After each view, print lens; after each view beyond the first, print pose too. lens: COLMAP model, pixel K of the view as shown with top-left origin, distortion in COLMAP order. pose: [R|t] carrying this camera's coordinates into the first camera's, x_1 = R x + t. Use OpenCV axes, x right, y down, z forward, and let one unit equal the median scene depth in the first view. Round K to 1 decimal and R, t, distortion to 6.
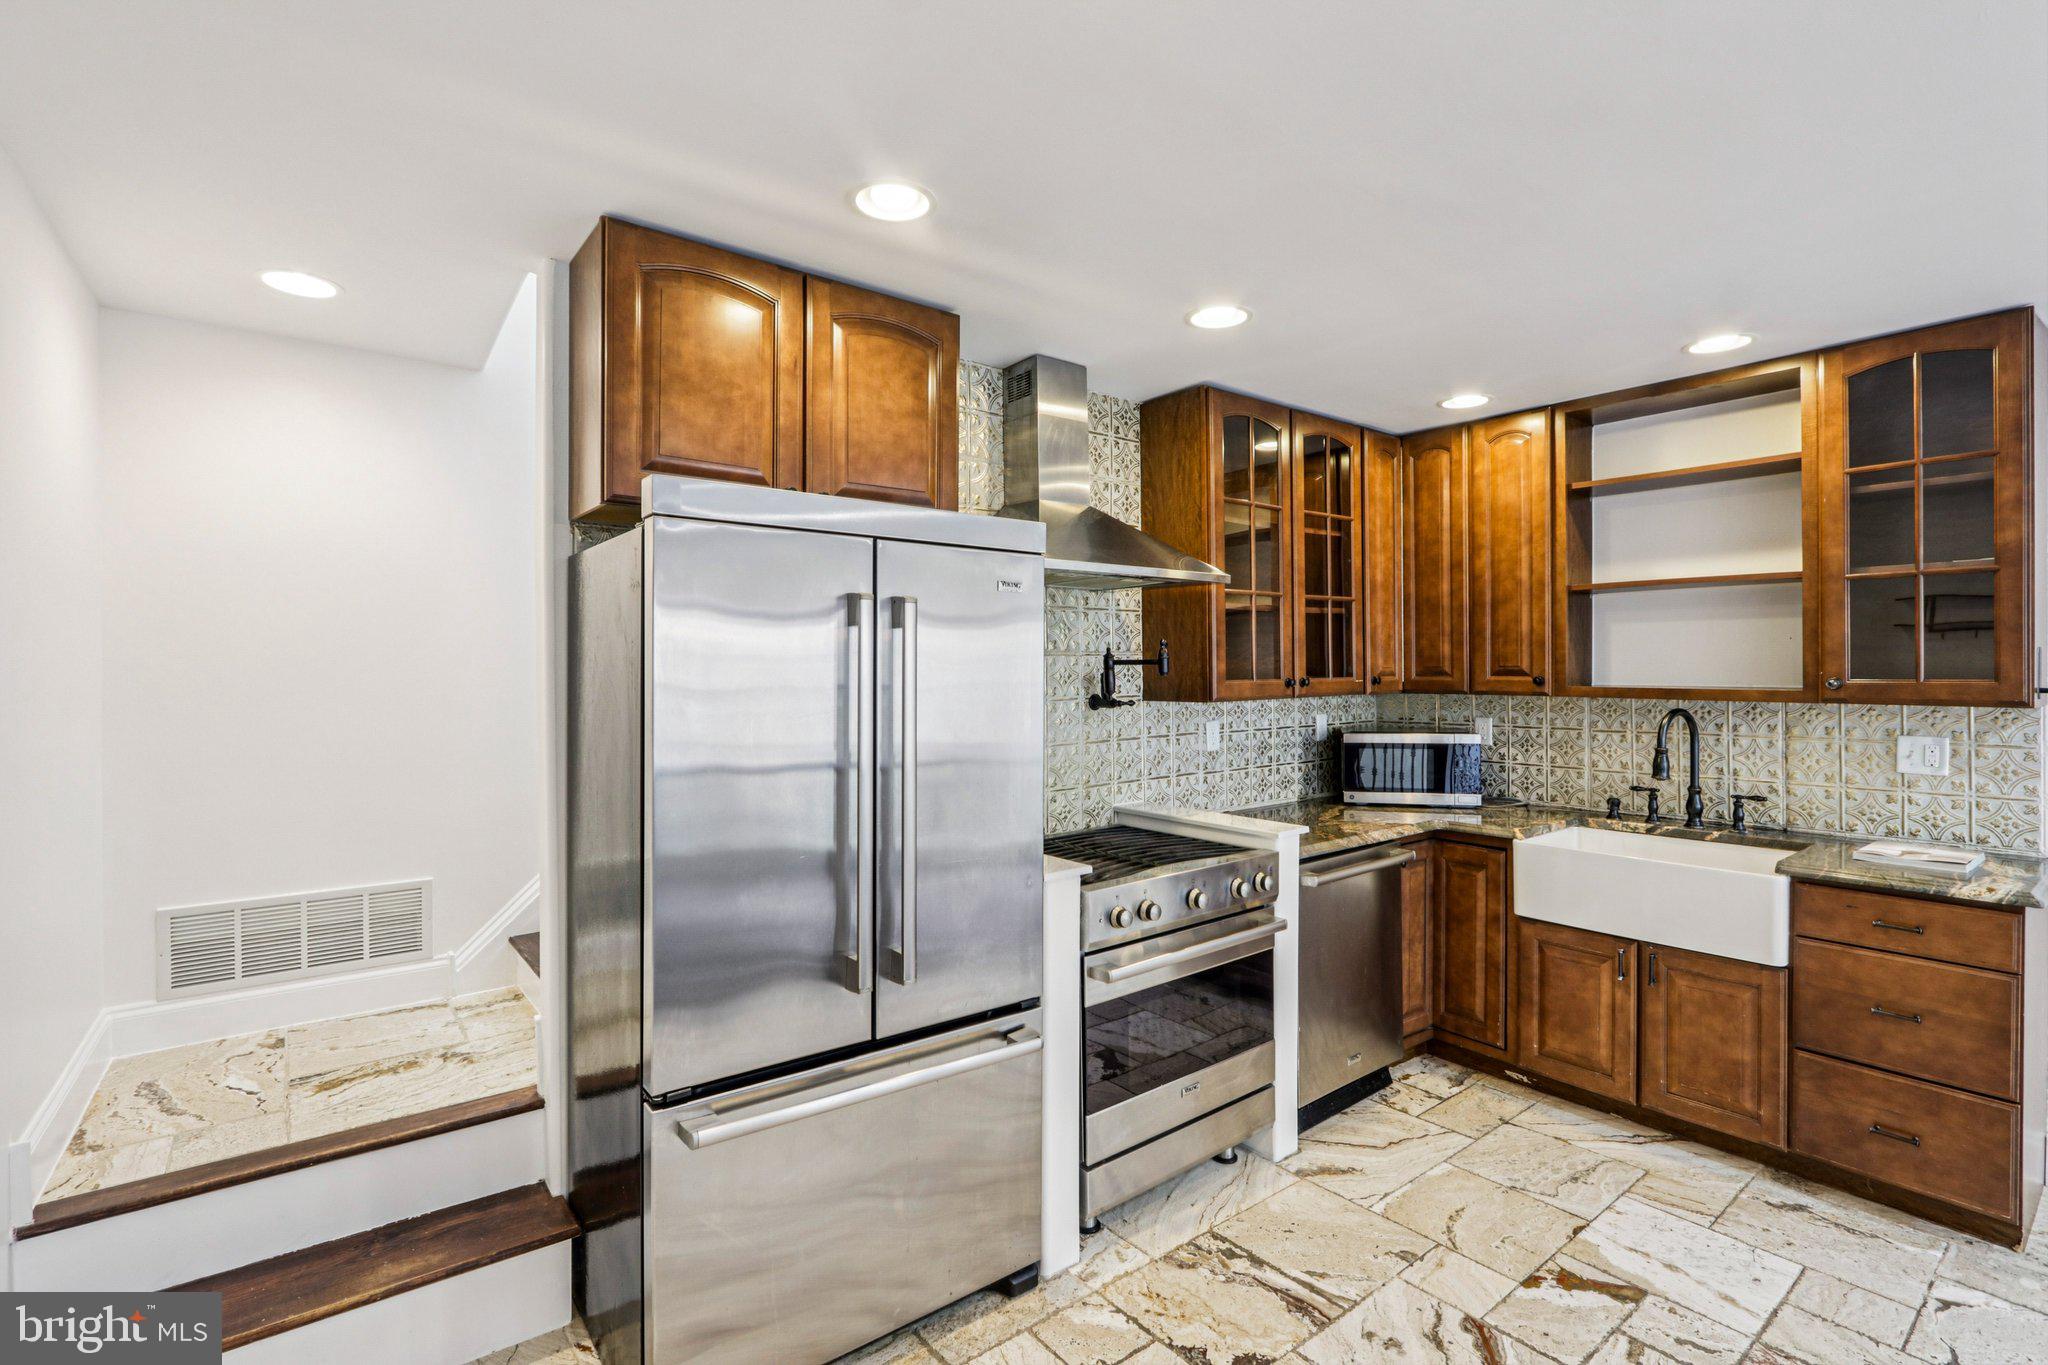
lens RADIAL K [[970.9, 0, 1007.8], [0, 970.9, 667.9], [0, 0, 1]] dist [-0.004586, 0.002271]
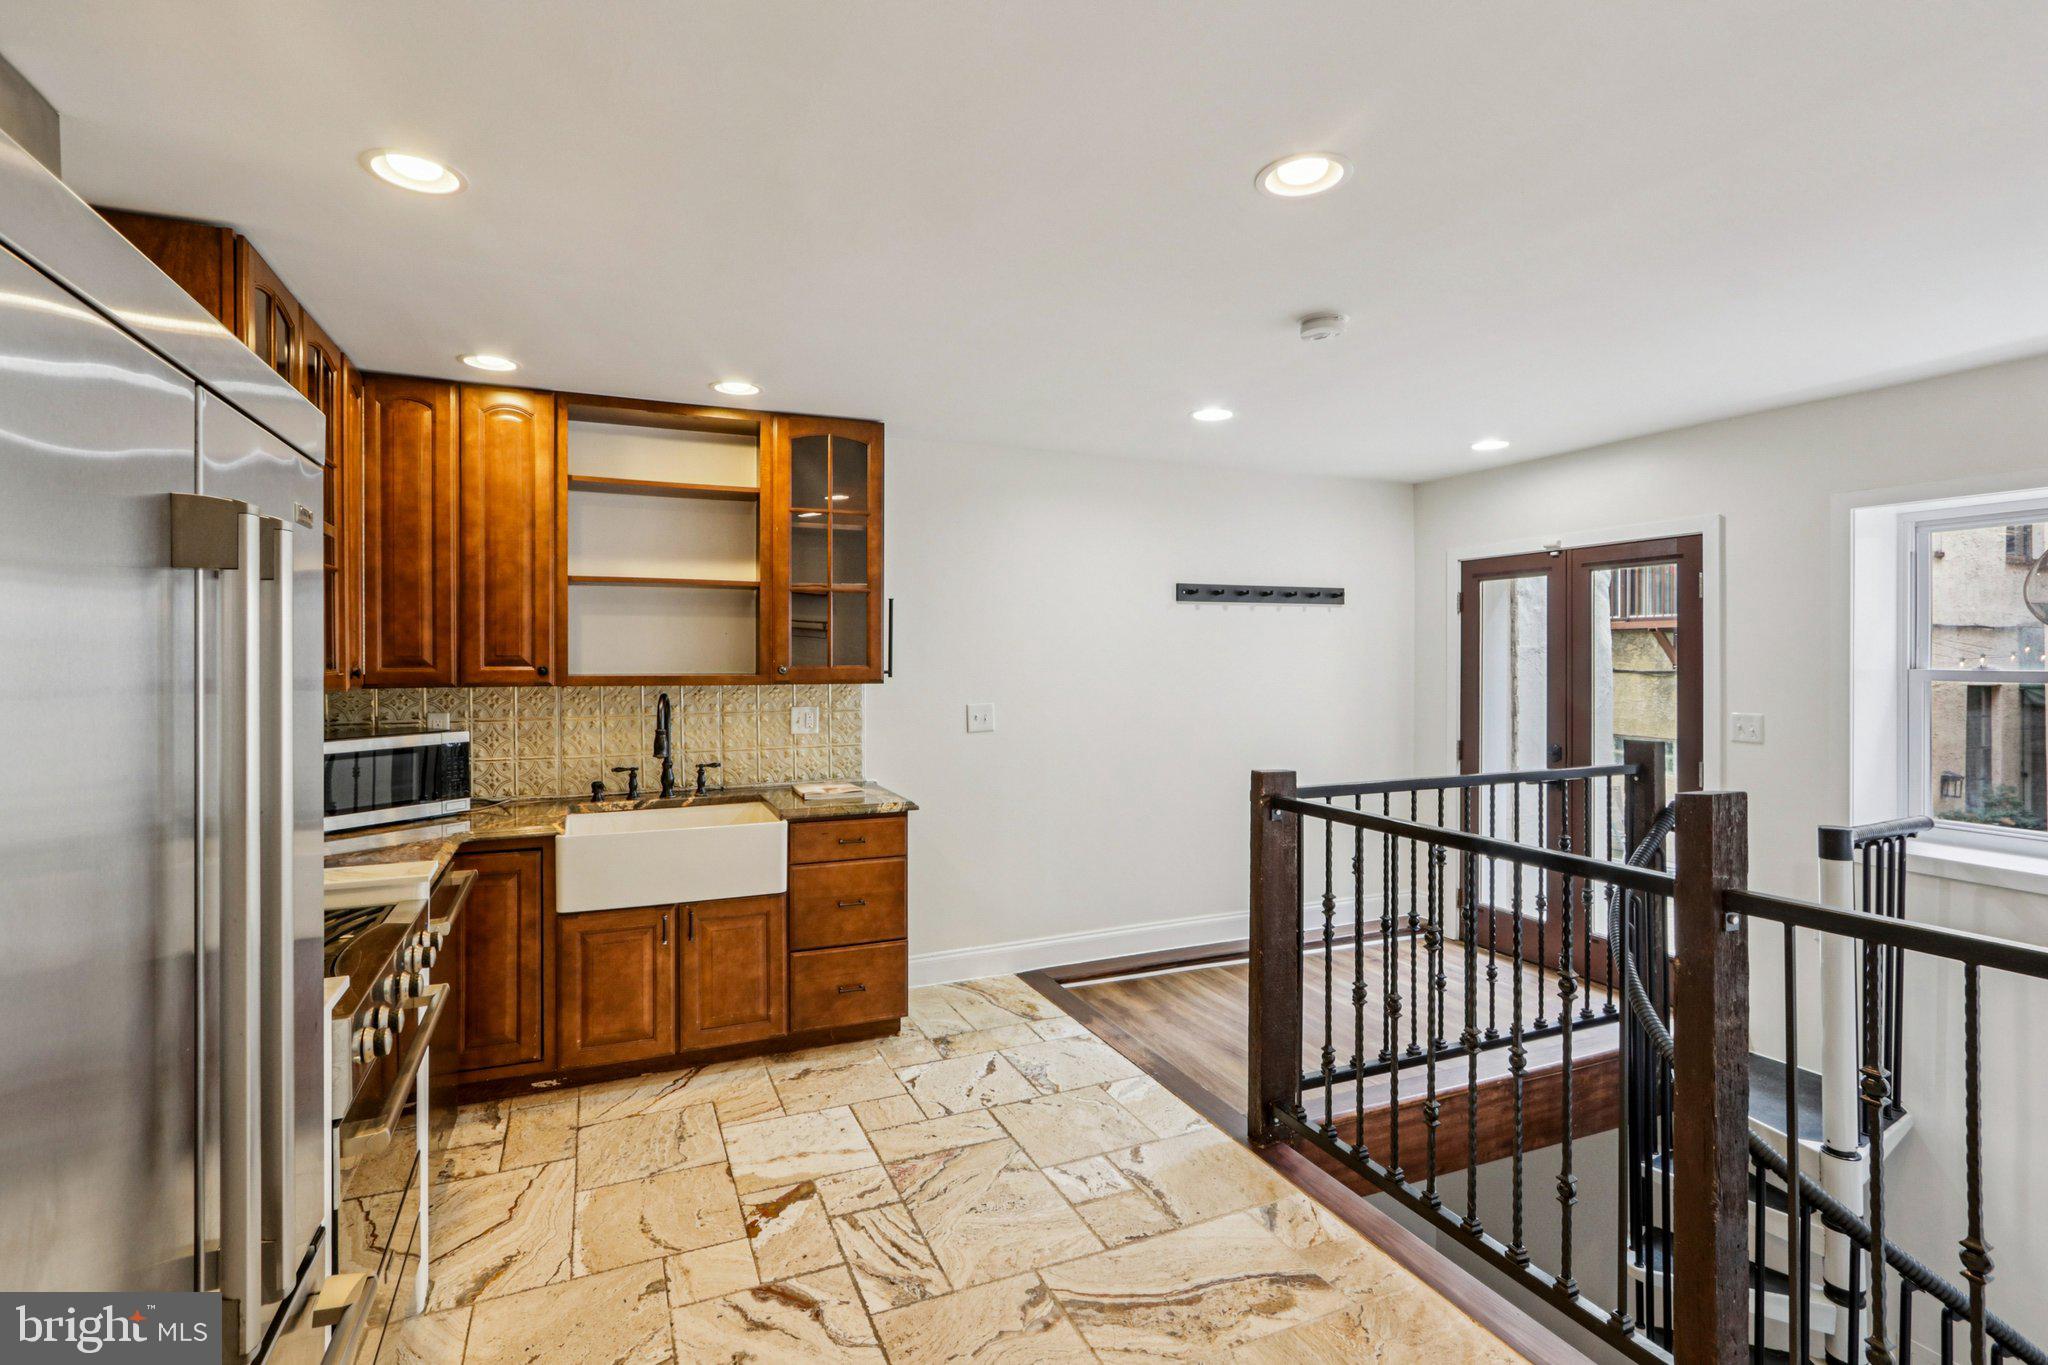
lens RADIAL K [[970.9, 0, 1043.4], [0, 970.9, 653.1], [0, 0, 1]] dist [-0.004586, 0.002271]
pose [[0.231192, 0.003903, 0.972900, -0.337751], [-0.000363, 0.999992, -0.003926, -0.001016], [-0.972908, 0.000554, 0.231191, 0.342746]]
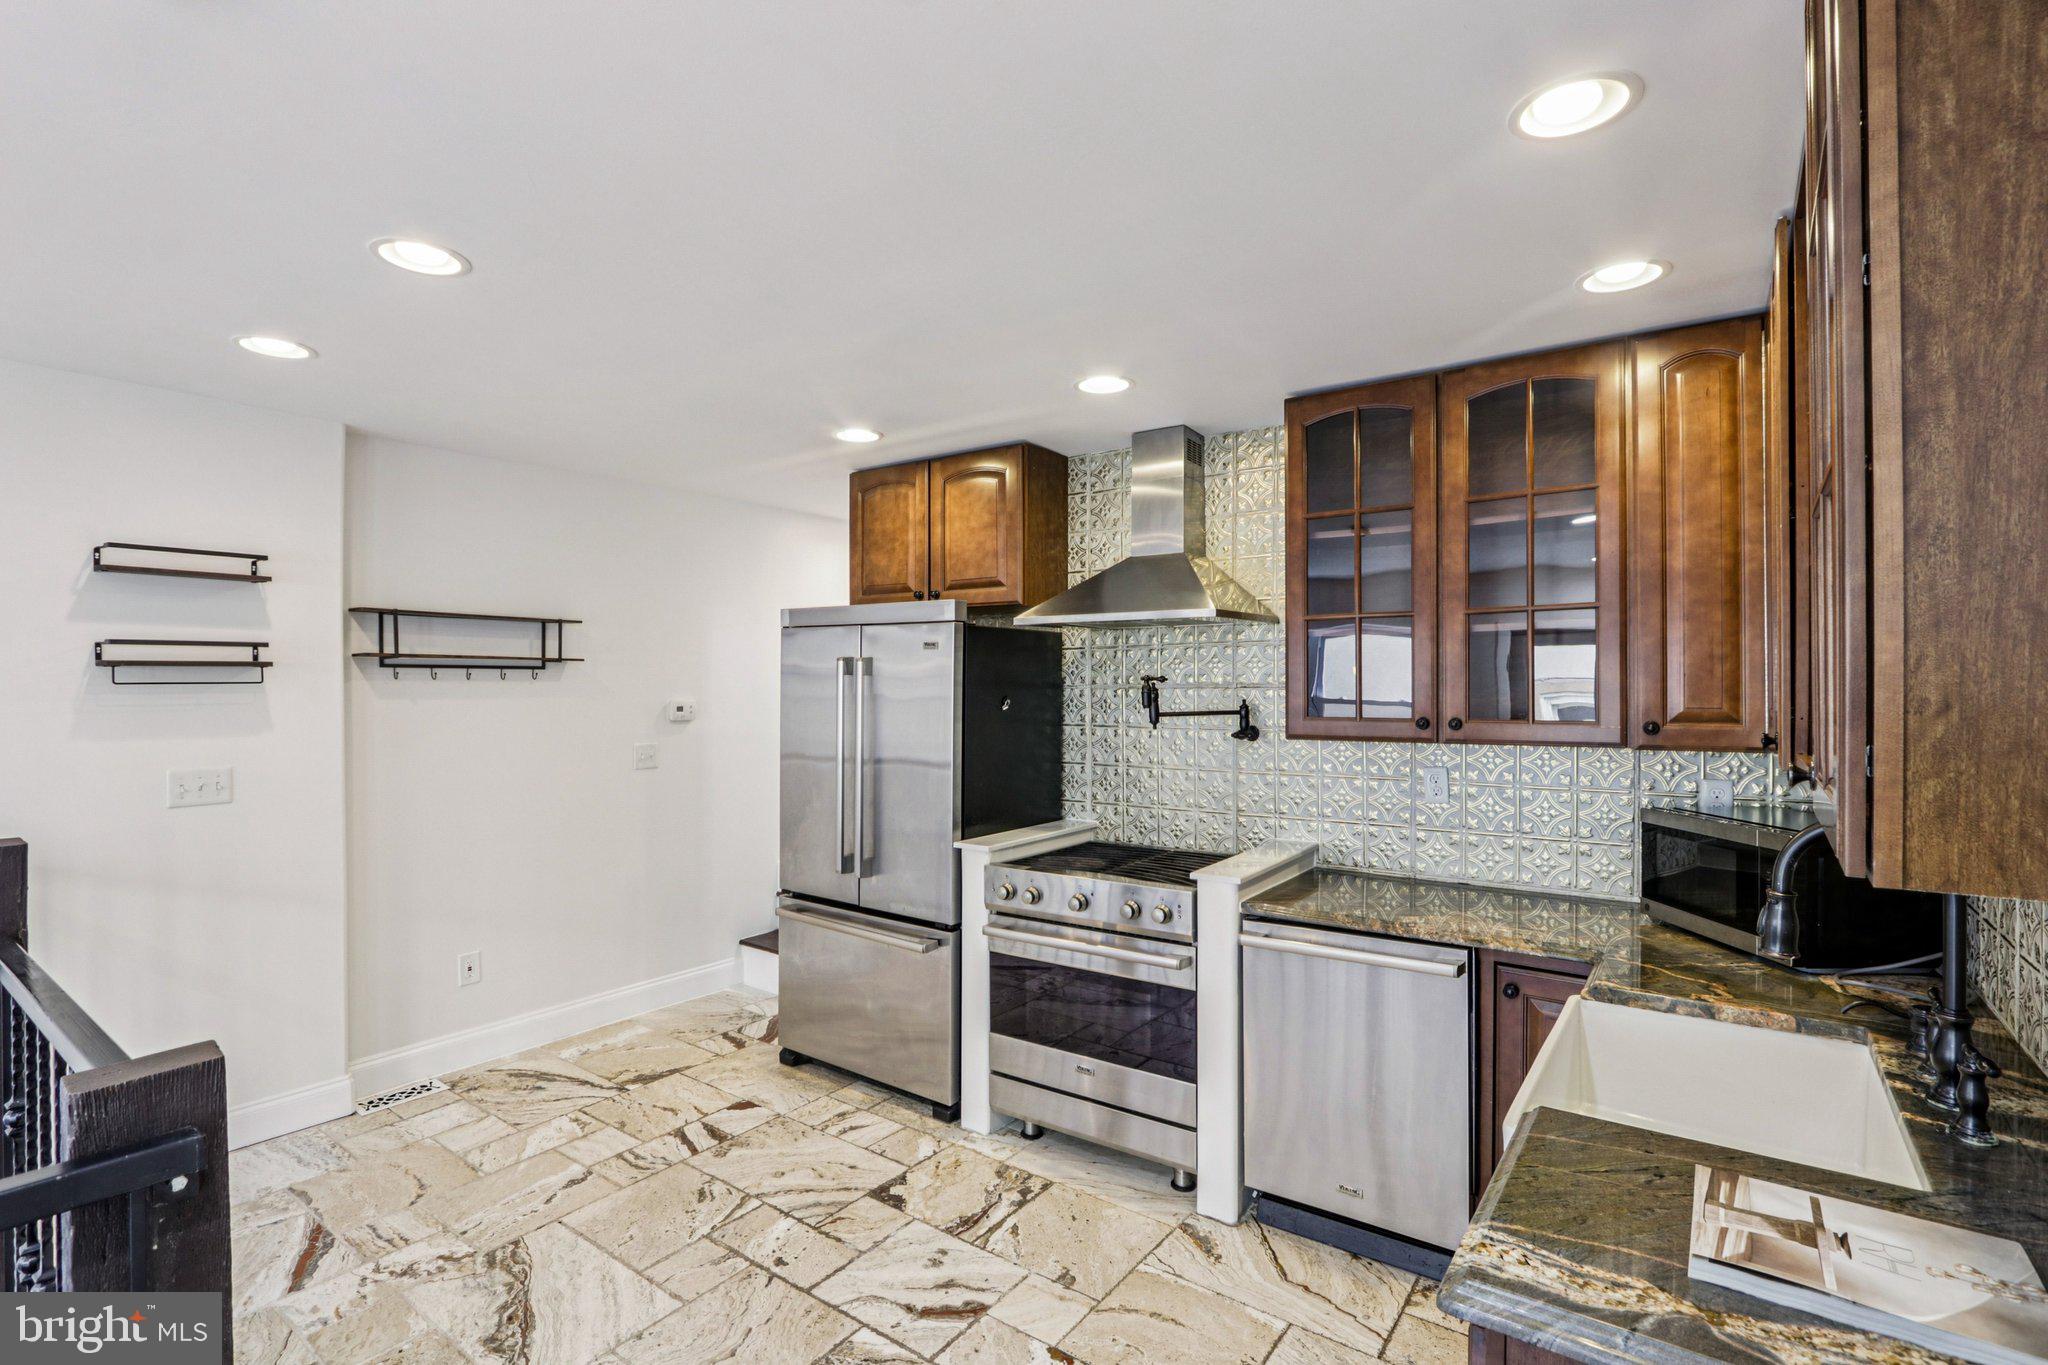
lens RADIAL K [[970.9, 0, 1014.4], [0, 970.9, 683.0], [0, 0, 1]] dist [-0.004586, 0.002271]
pose [[0.254424, 0.004245, -0.967083, 1.133012], [-0.000307, 0.999991, 0.004309, -0.023937], [0.967093, -0.000799, 0.254423, 0.559454]]
